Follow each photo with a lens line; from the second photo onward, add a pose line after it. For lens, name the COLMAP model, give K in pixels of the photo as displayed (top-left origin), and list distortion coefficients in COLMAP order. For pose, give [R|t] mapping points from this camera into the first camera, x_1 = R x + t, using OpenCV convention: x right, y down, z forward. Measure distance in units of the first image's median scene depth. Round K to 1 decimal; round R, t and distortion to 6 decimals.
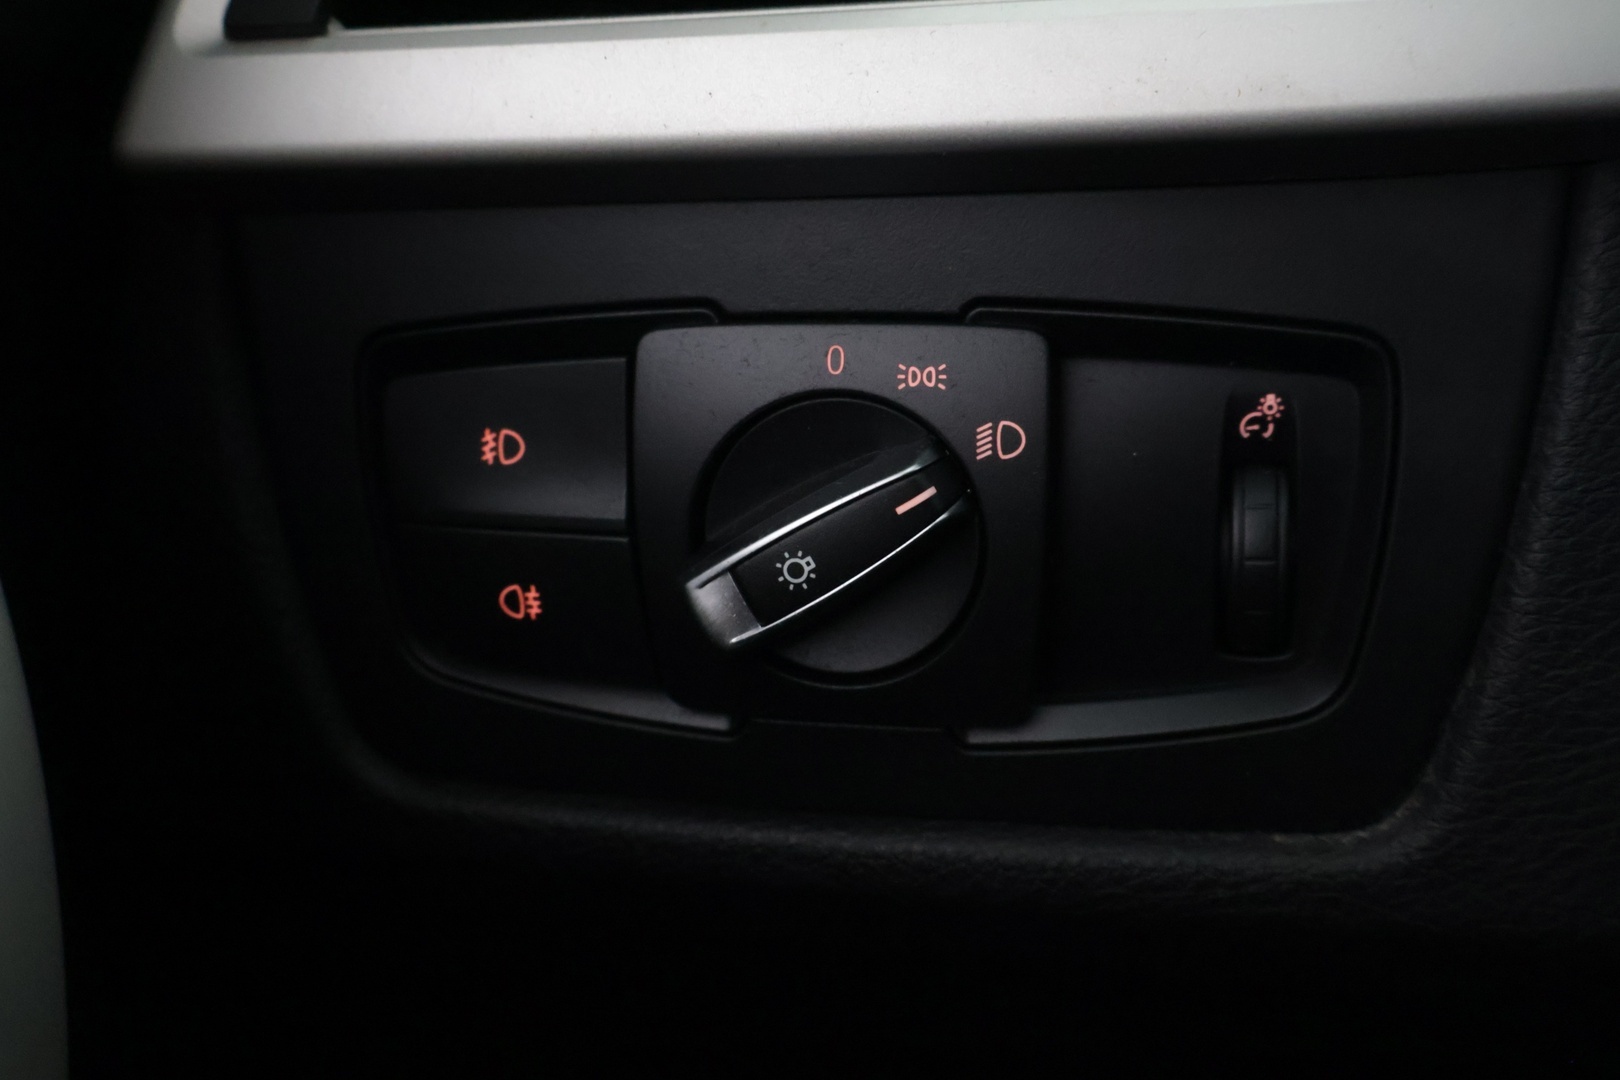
lens RADIAL K [[1730.3, 0, 813.3], [0, 1730.3, 542.7], [0, 0, 1]] dist [0.010851, 0.000000]
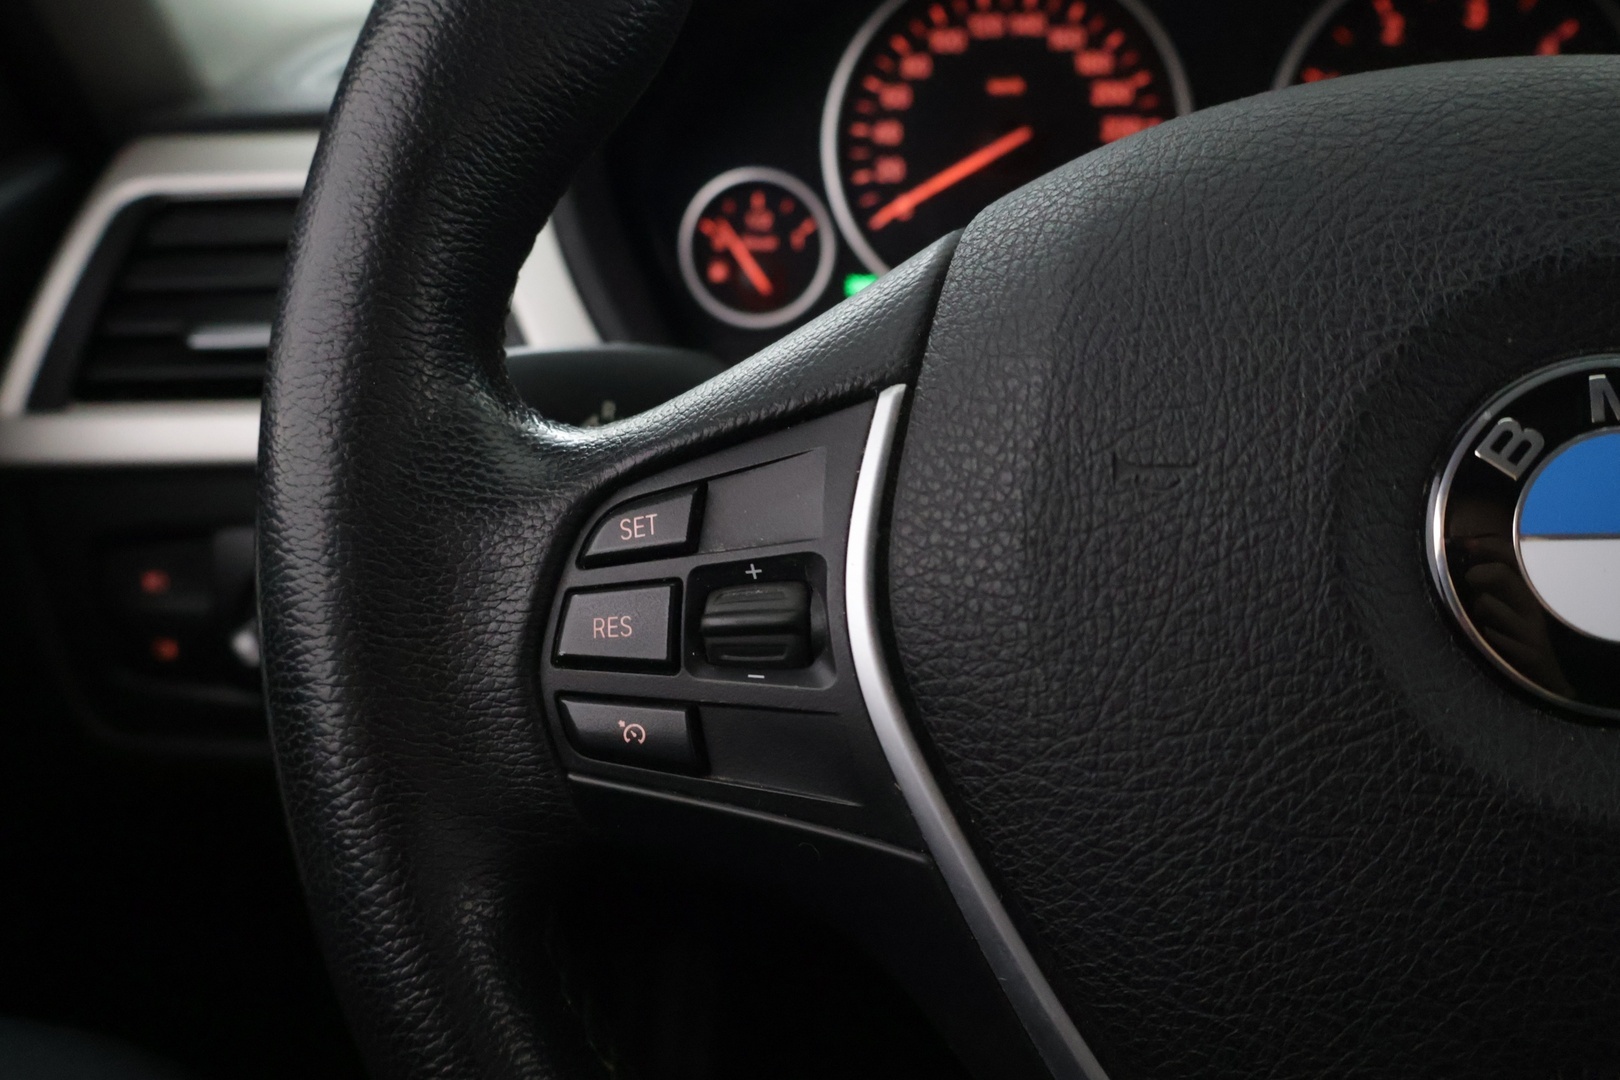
lens RADIAL K [[1514.8, 0, 792.4], [0, 1514.8, 558.1], [0, 0, 1]] dist [0.023086, 0.000000]
pose [[0.991304, -0.025120, 0.129174, 0.419080], [0.029360, 0.999087, -0.031028, 0.000500], [-0.128277, 0.034550, 0.991136, -1.159656]]
